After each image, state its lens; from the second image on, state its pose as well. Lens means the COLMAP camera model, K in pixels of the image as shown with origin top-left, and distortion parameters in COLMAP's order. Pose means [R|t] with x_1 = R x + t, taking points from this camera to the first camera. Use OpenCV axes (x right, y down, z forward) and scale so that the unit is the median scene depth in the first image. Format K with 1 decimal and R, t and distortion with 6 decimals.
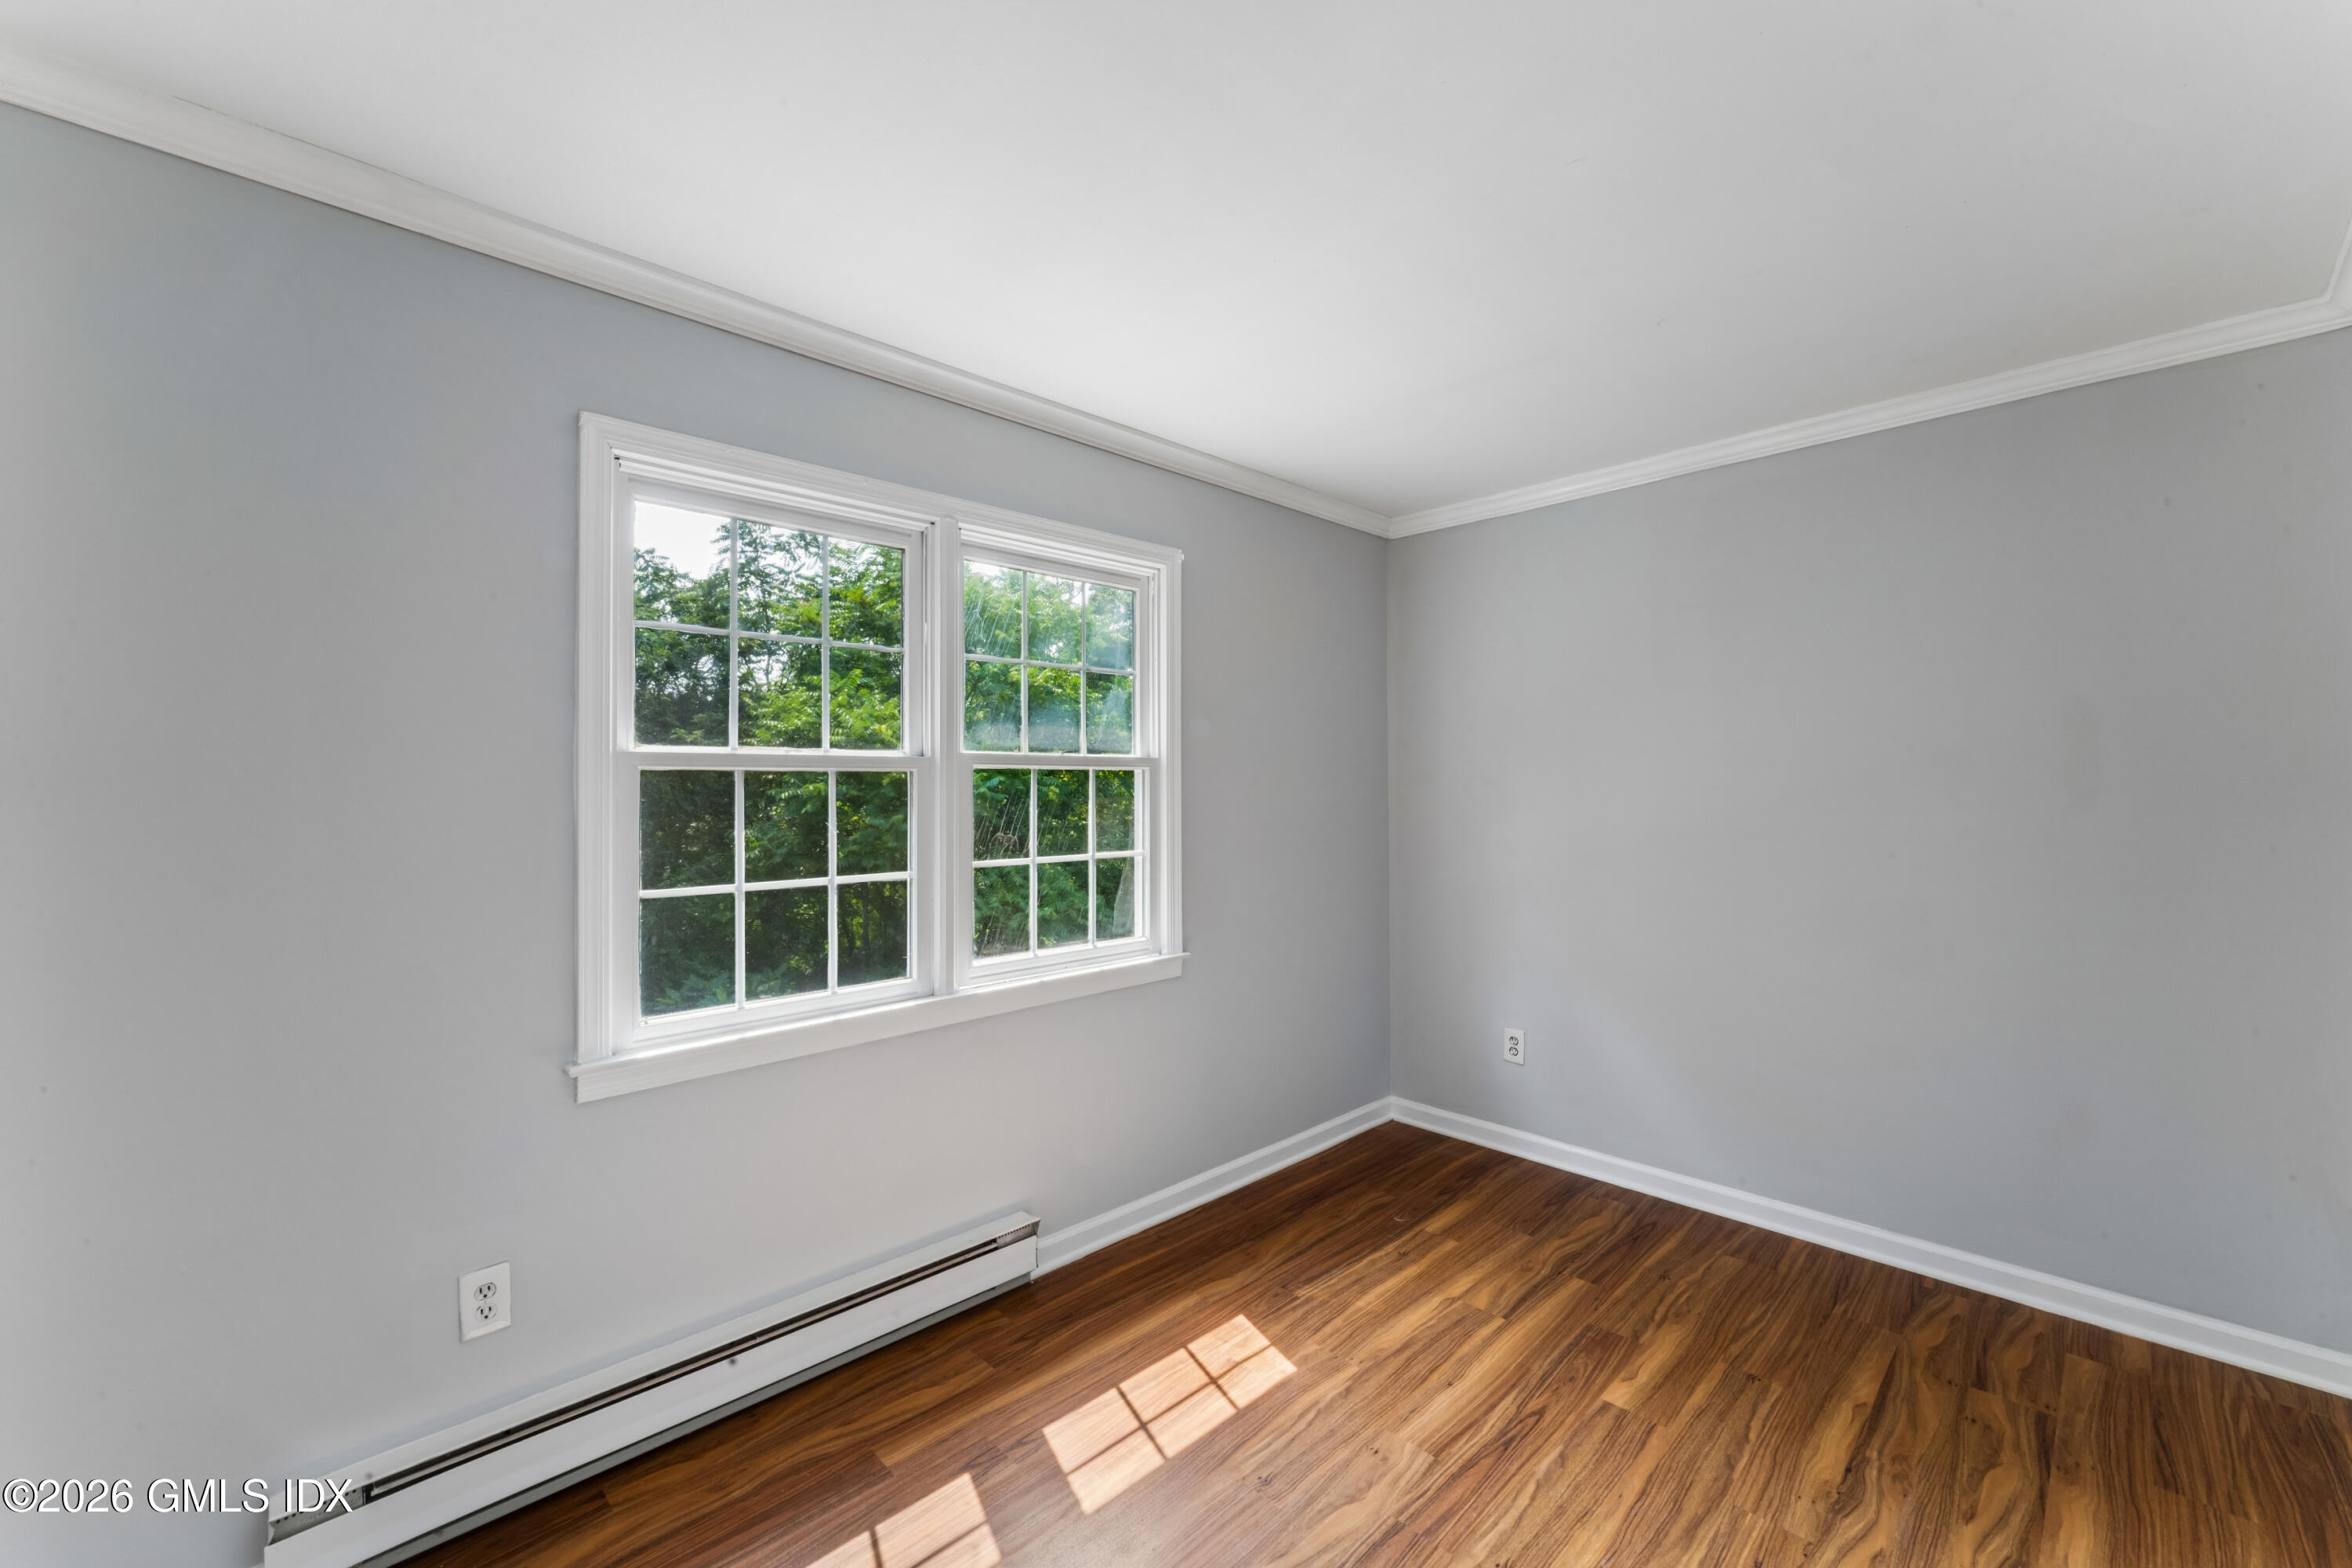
lens RADIAL K [[953.8, 0, 1185.3], [0, 953.8, 778.5], [0, 0, 1]] dist [0.001254, -0.000262]
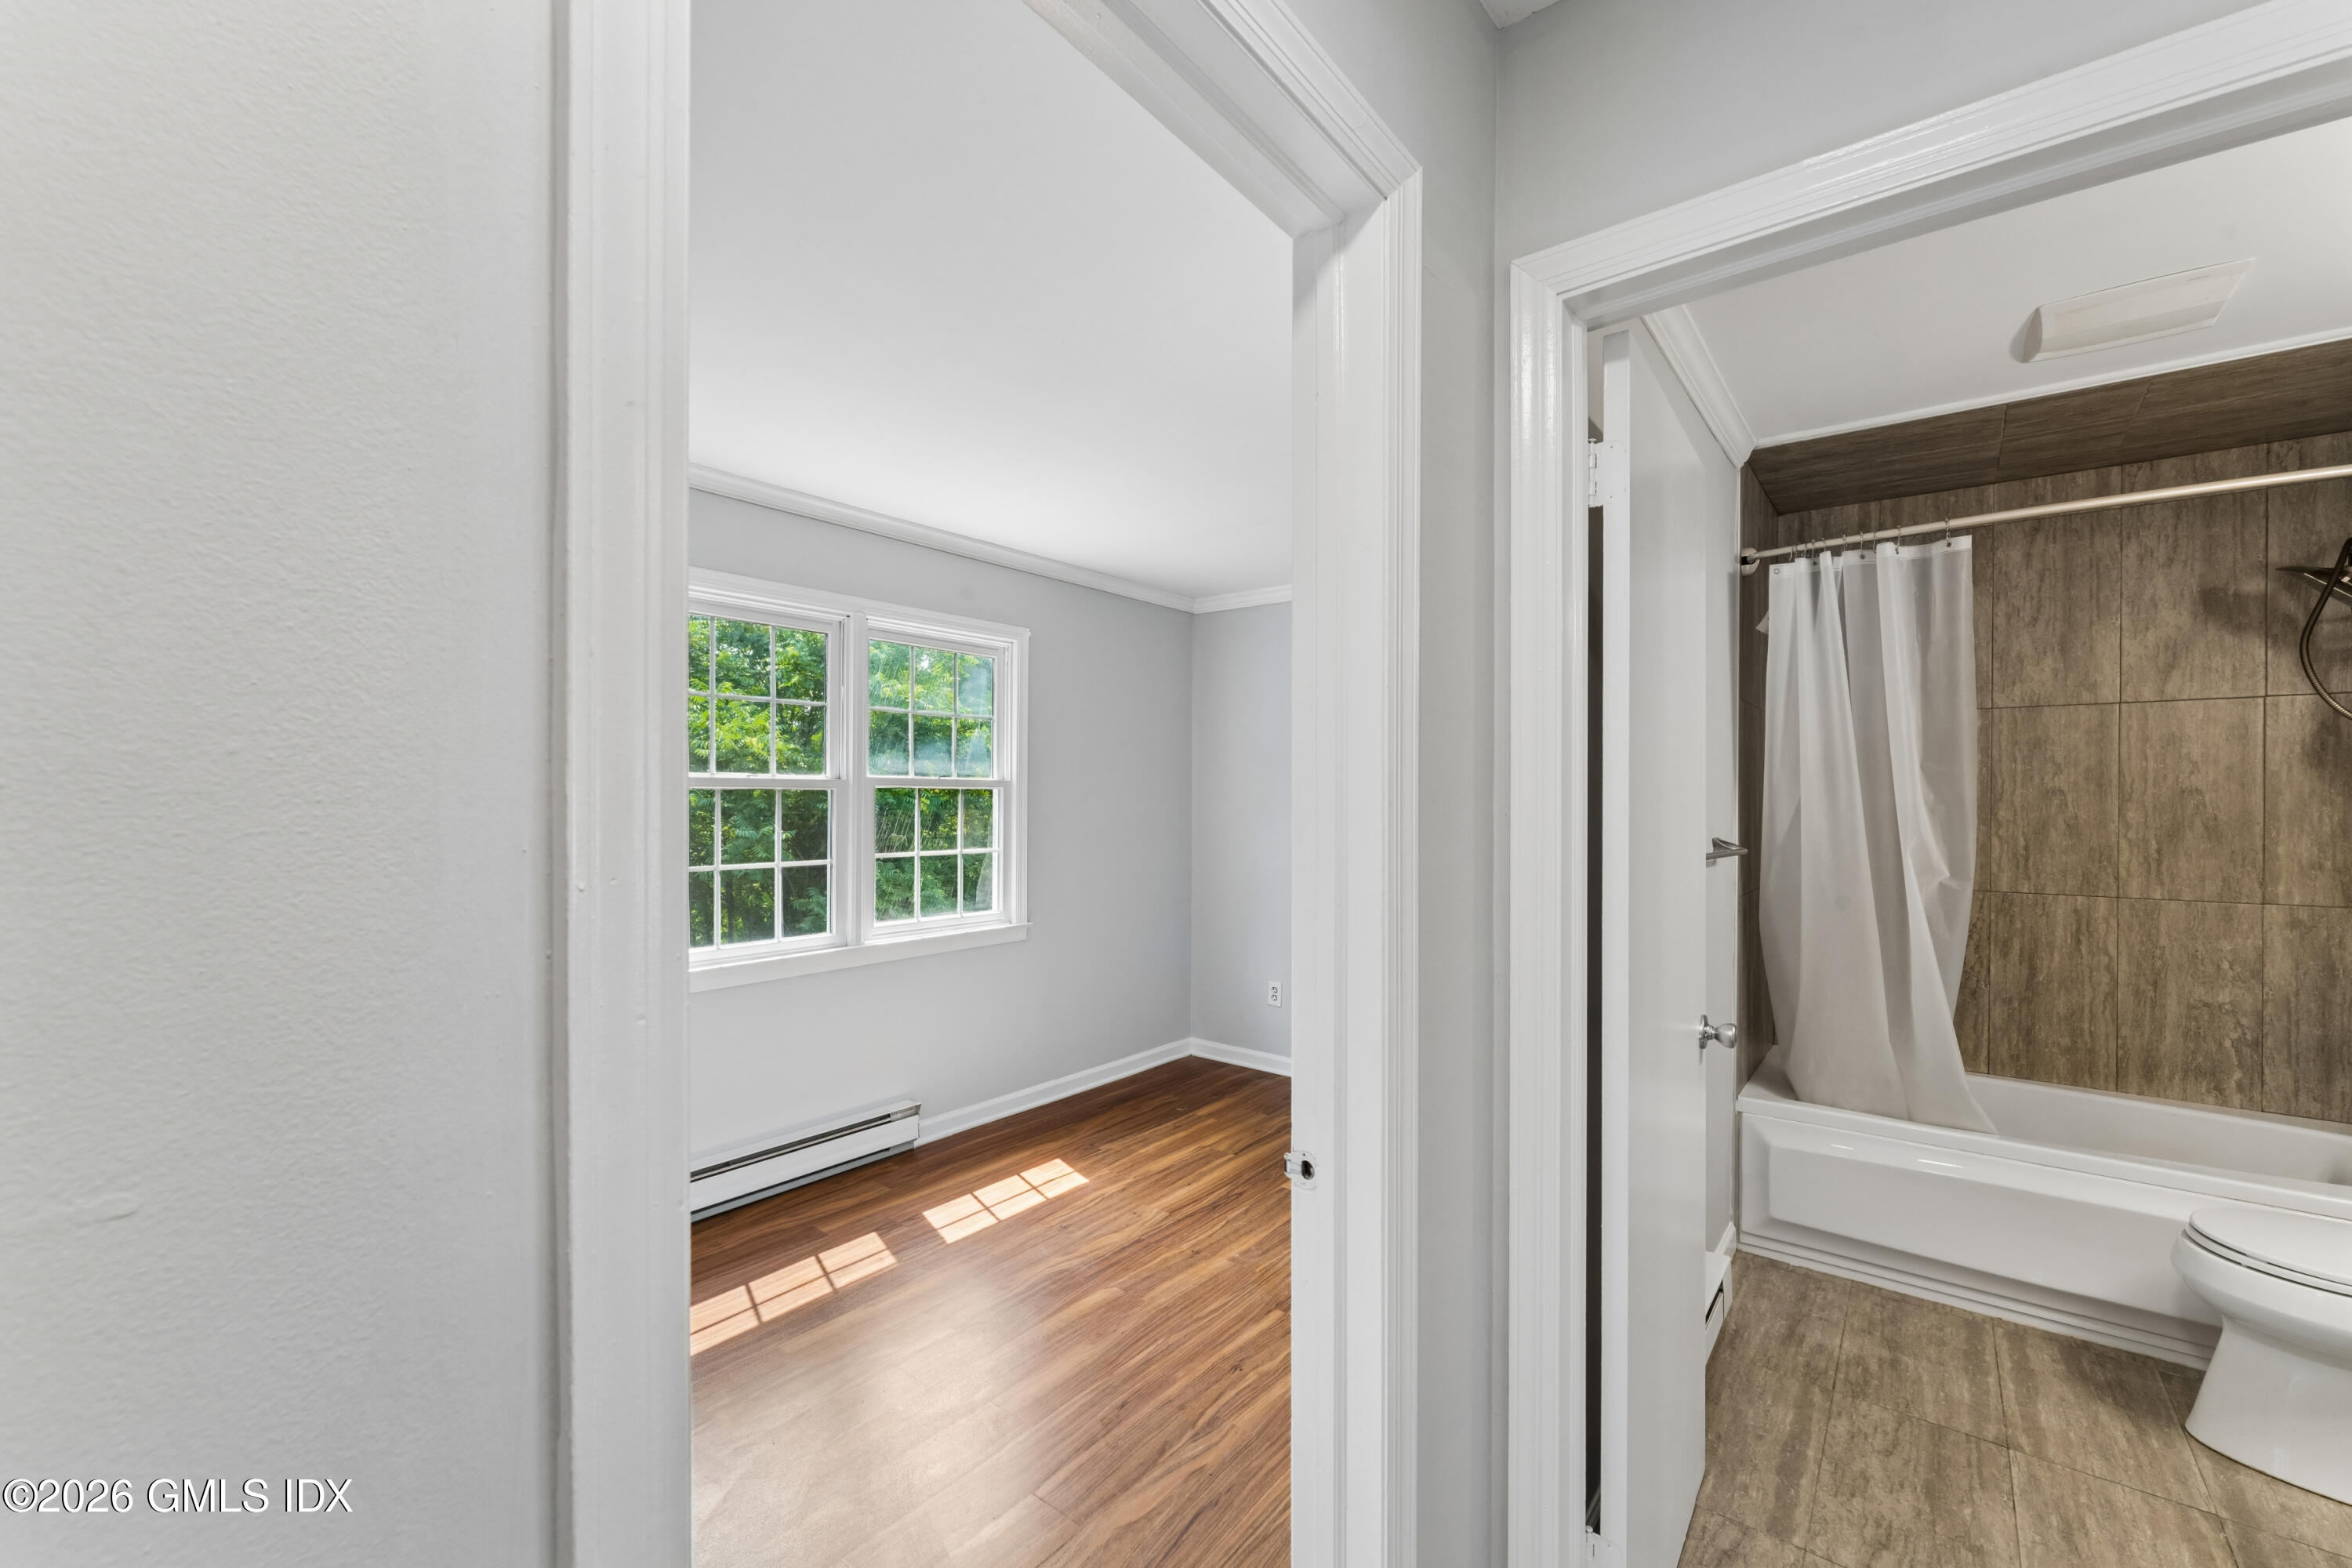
lens RADIAL K [[953.8, 0, 1157.5], [0, 953.8, 795.8], [0, 0, 1]] dist [0.001254, -0.000262]
pose [[0.995132, 0.007288, 0.098285, 0.056191], [-0.007354, 0.999973, 0.000314, -0.001636], [-0.098280, -0.001036, 0.995158, -0.455258]]
